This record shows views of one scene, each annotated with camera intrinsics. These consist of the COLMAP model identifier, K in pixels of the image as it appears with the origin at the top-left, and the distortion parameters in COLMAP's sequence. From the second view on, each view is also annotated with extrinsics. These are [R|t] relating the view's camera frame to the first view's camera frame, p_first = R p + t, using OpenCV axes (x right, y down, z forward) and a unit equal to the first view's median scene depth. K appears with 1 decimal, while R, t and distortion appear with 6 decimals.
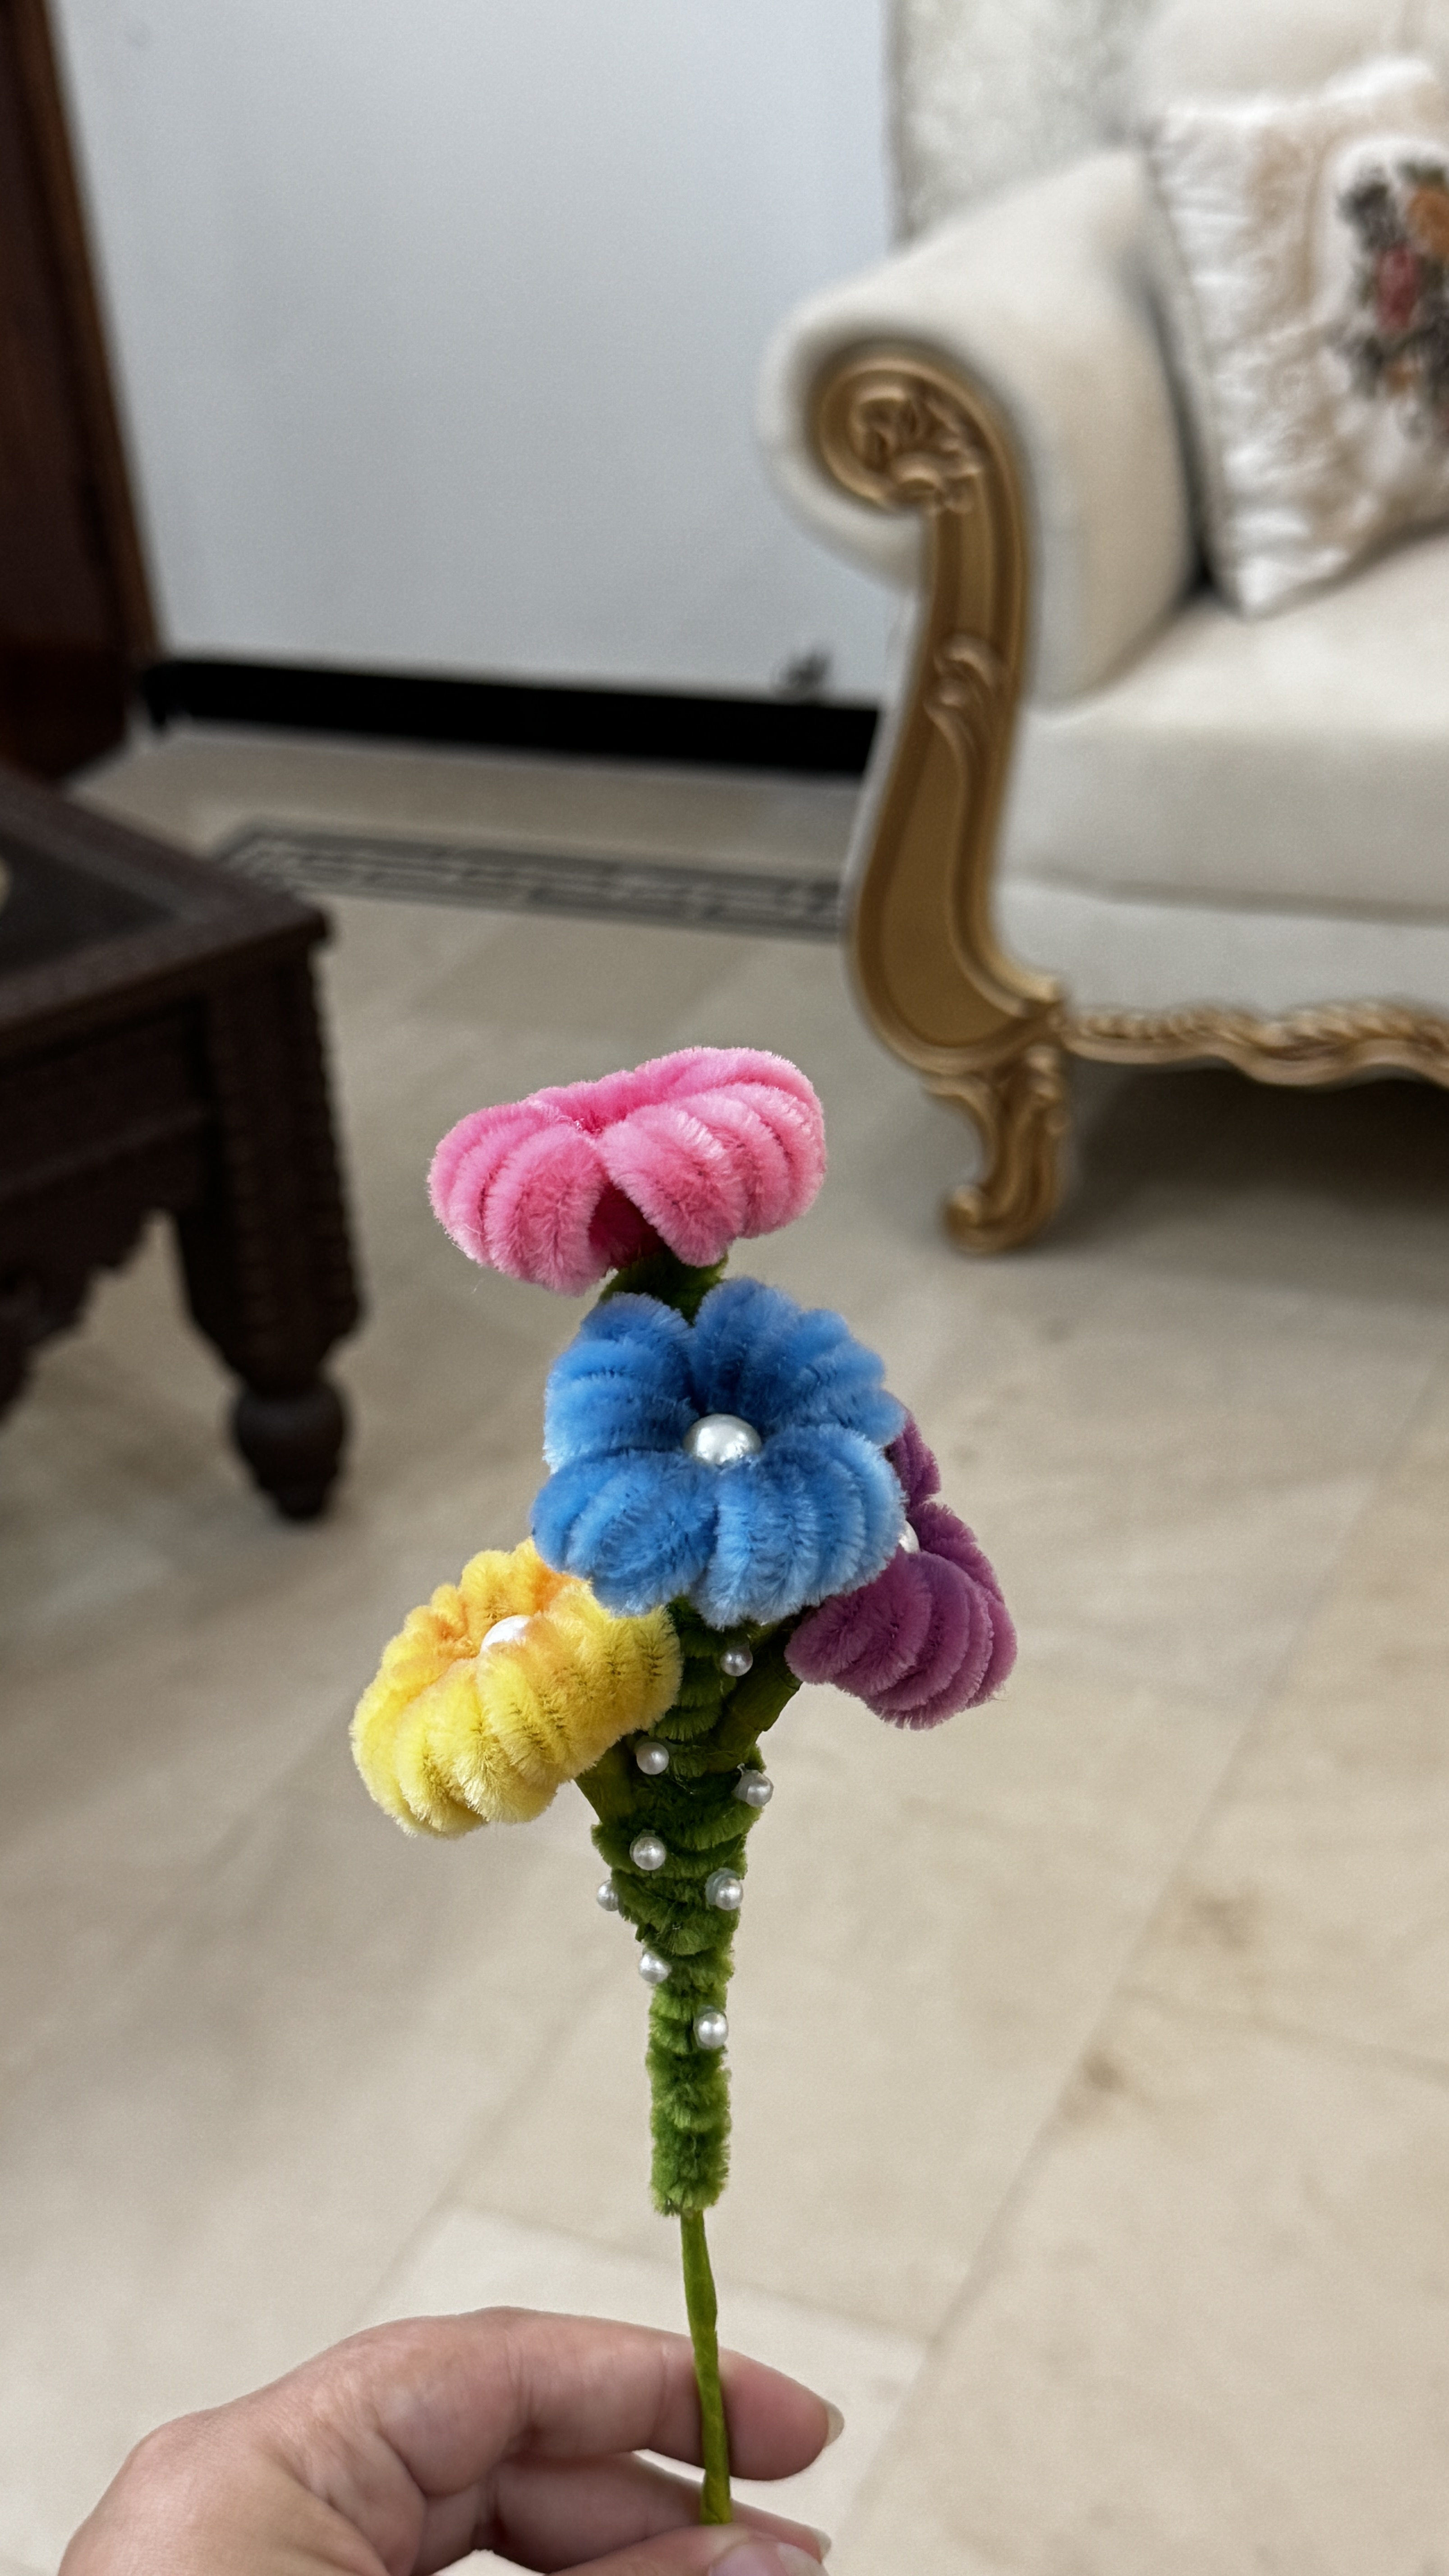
lens RADIAL K [[3271.4, 0, 720.5], [0, 3271.4, 1297.8], [0, 0, 1]] dist [0.246466, -0.683738]
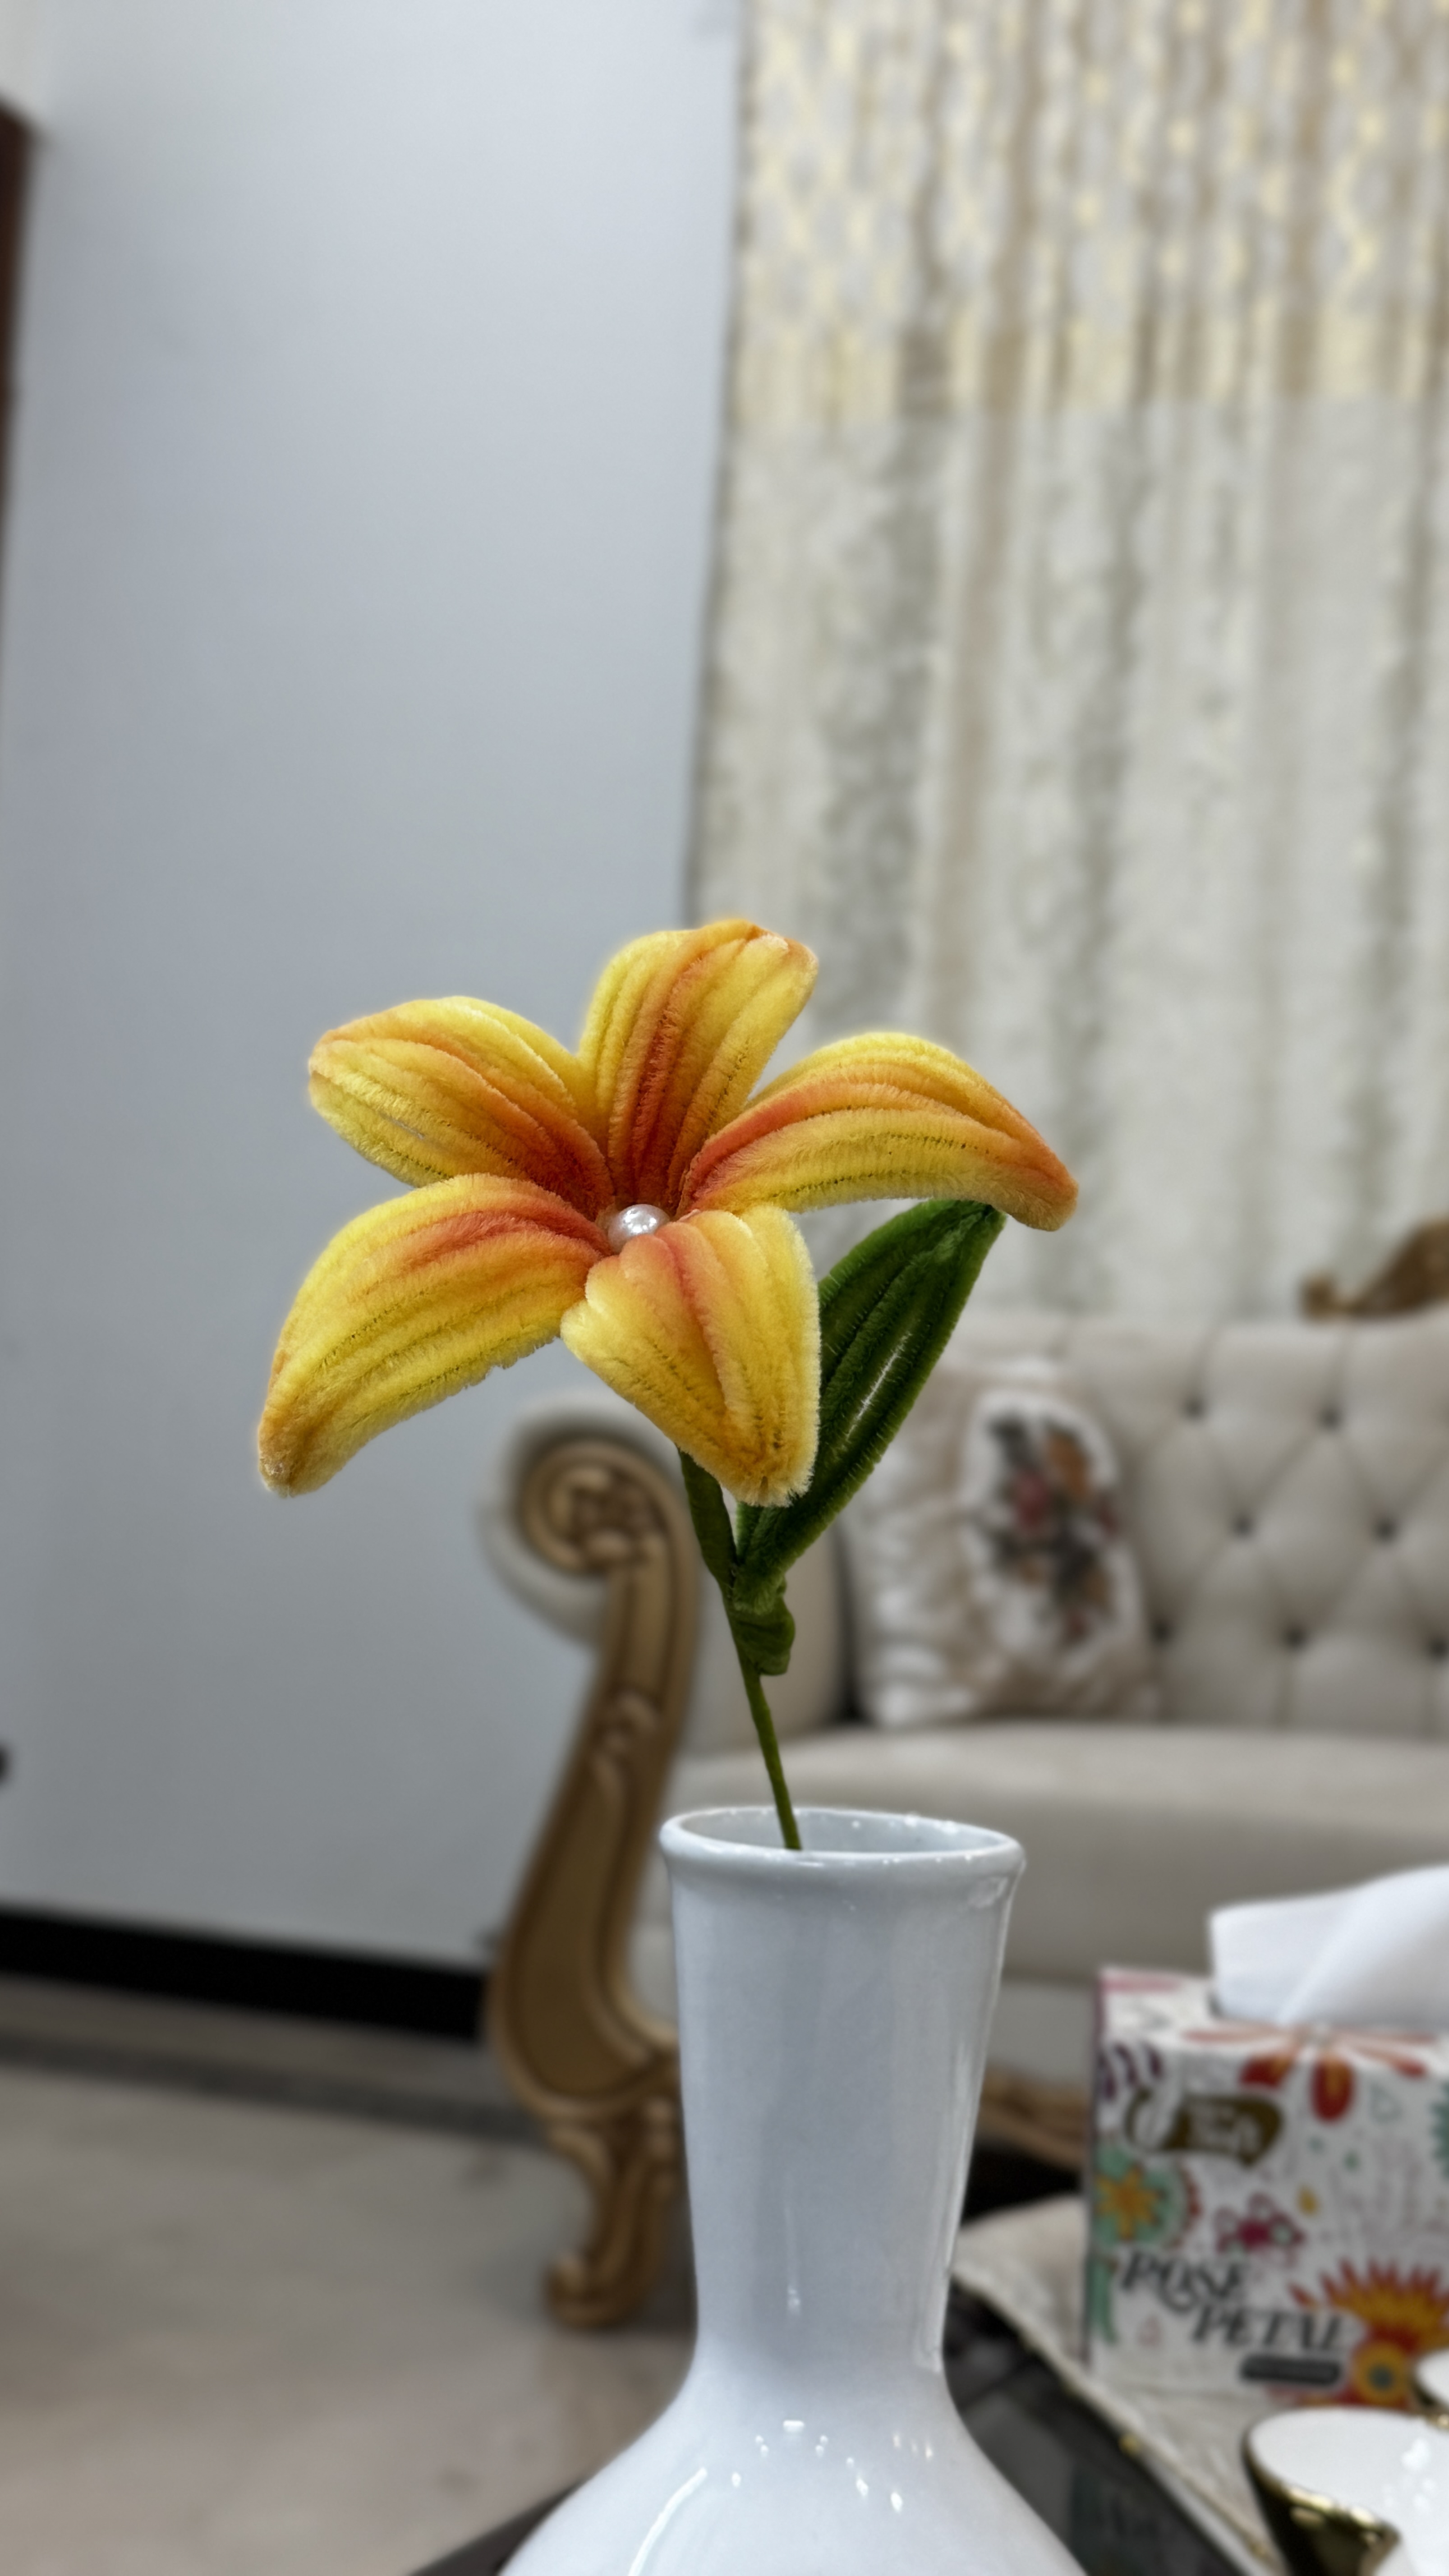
lens RADIAL K [[3243.8, 0, 714.1], [0, 3243.8, 1291.2], [0, 0, 1]] dist [0.211552, -0.528411]
pose [[0.988686, 0.147751, 0.025871, 0.051887], [-0.113239, 0.848315, -0.517242, 0.247120], [-0.098370, 0.508460, 0.855448, -0.012515]]
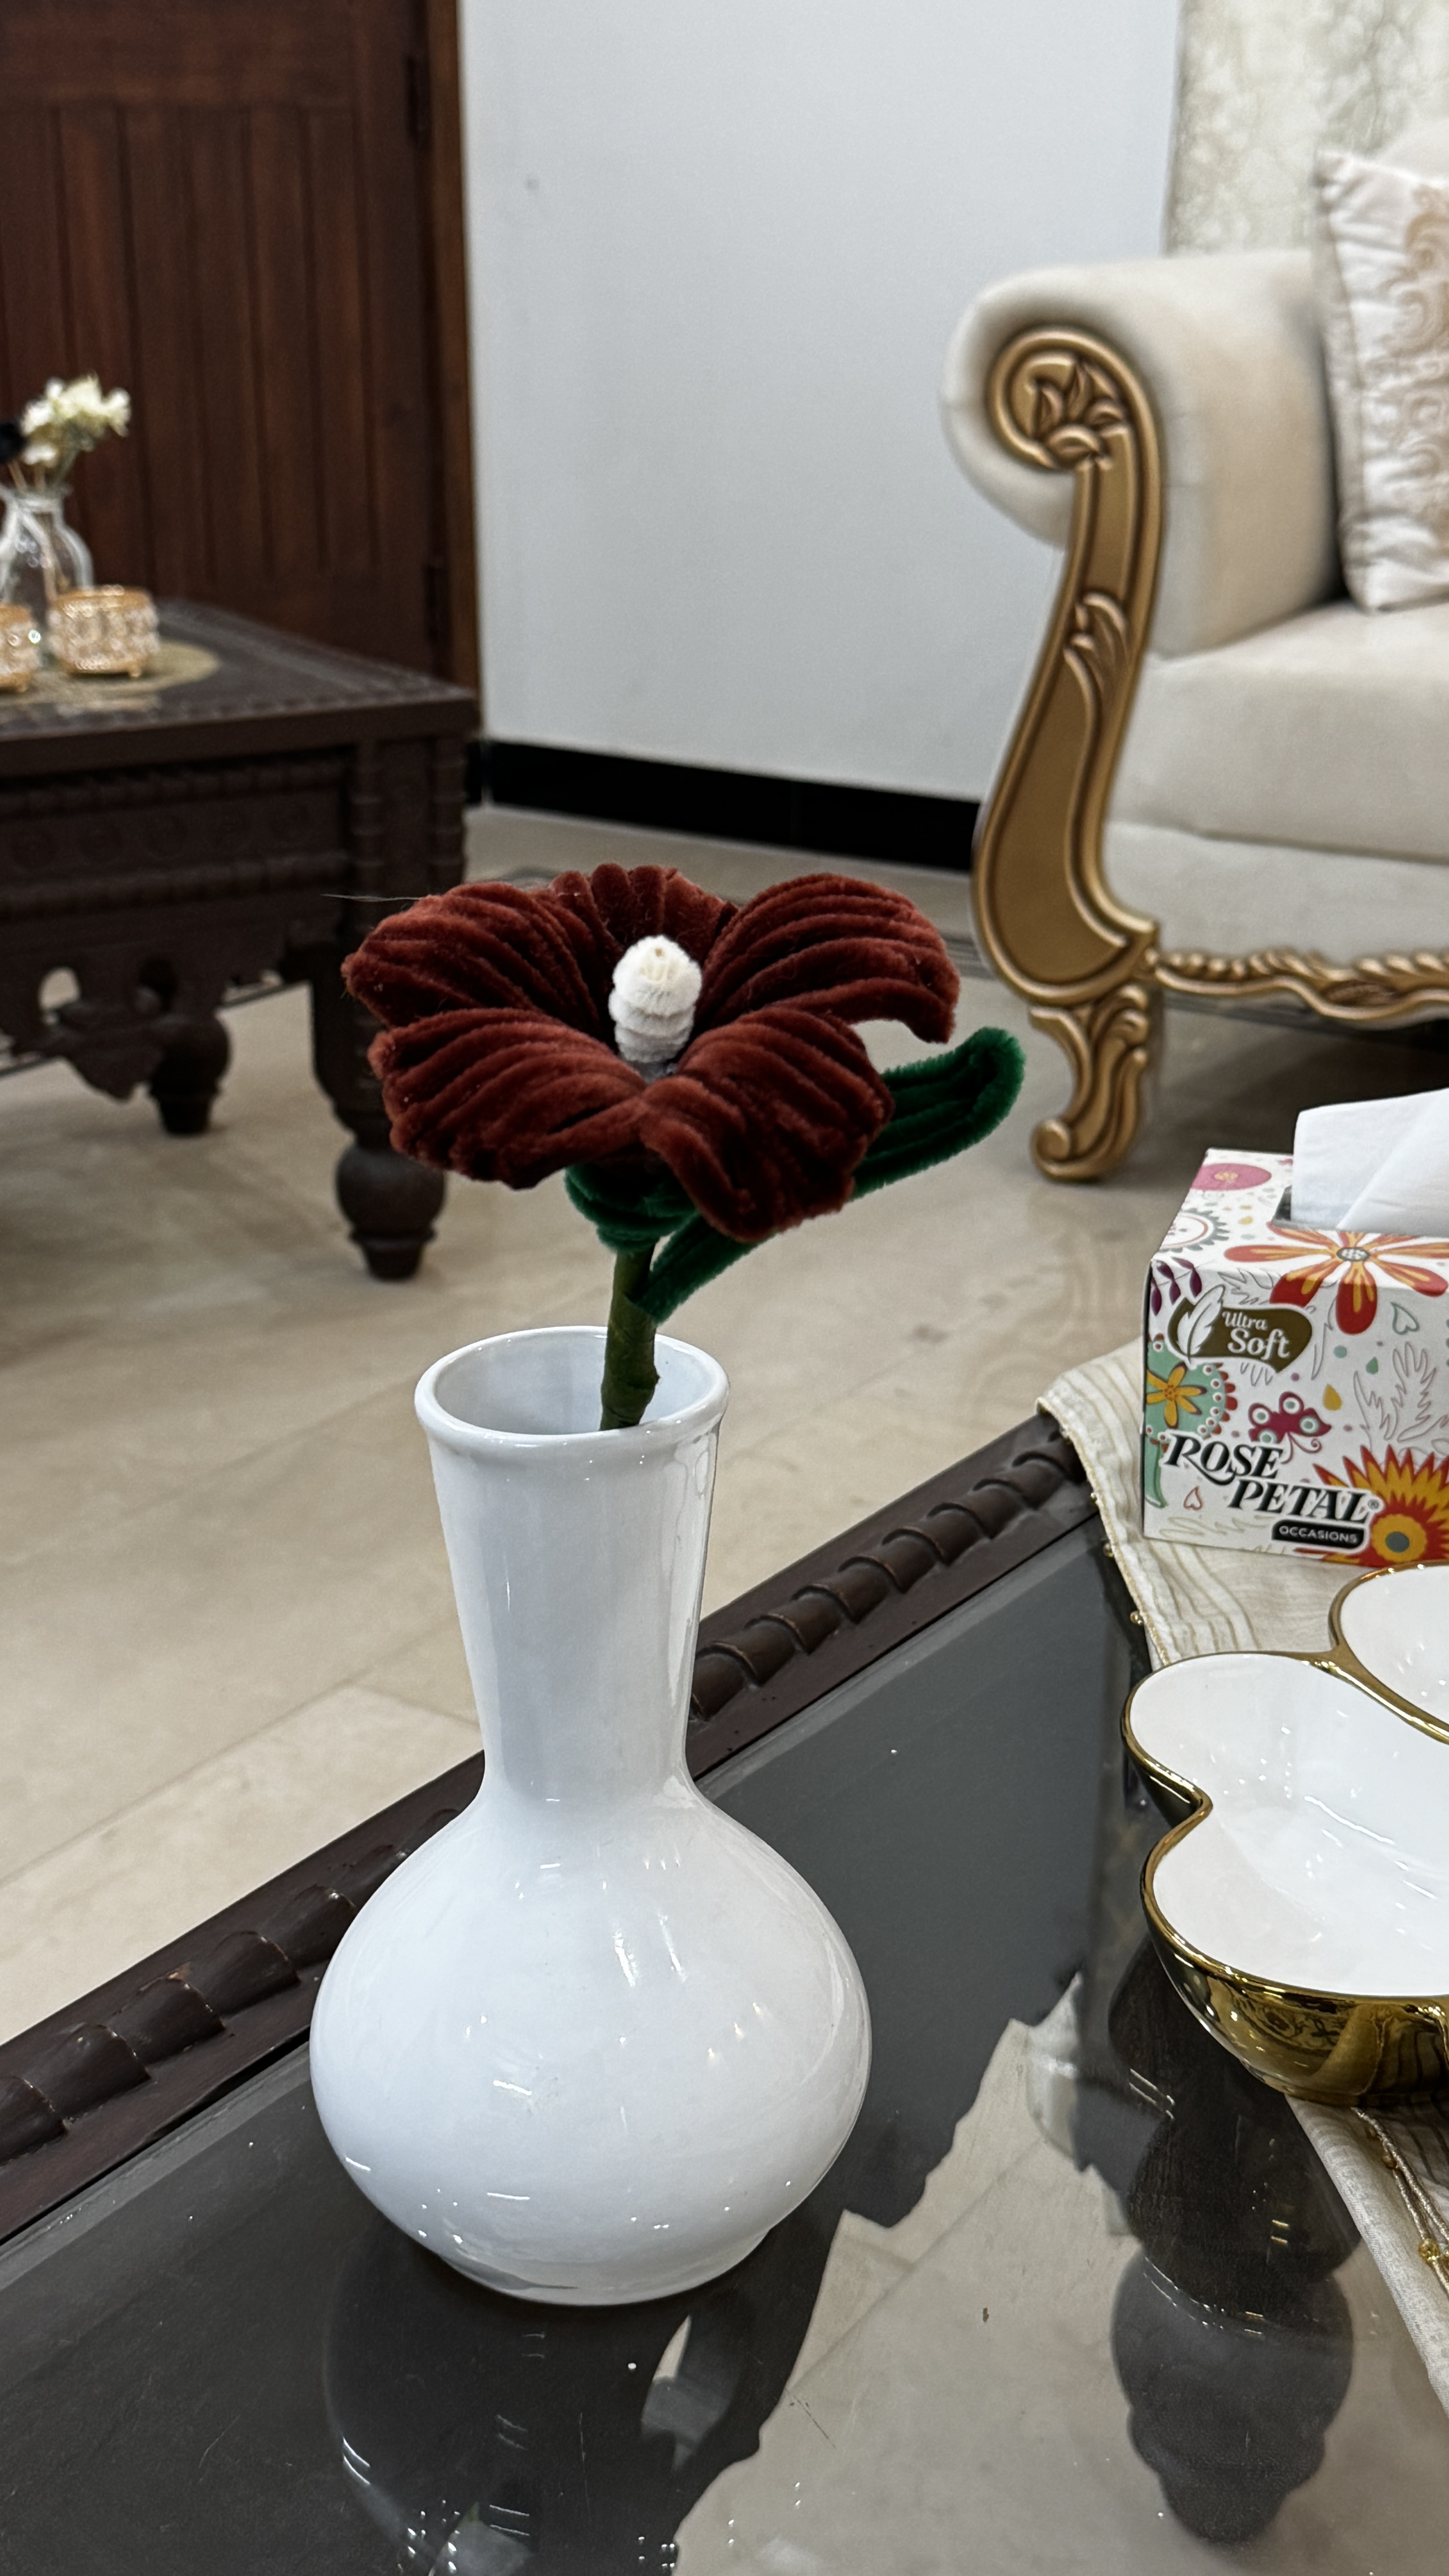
lens RADIAL K [[3218.6, 0, 716.9], [0, 3218.6, 1280.4], [0, 0, 1]] dist [0.162714, -0.253274]
pose [[0.983506, 0.130136, -0.125620, 0.112597], [-0.146510, 0.980447, -0.131368, 0.187529], [0.106068, 0.147606, 0.983342, -0.053268]]
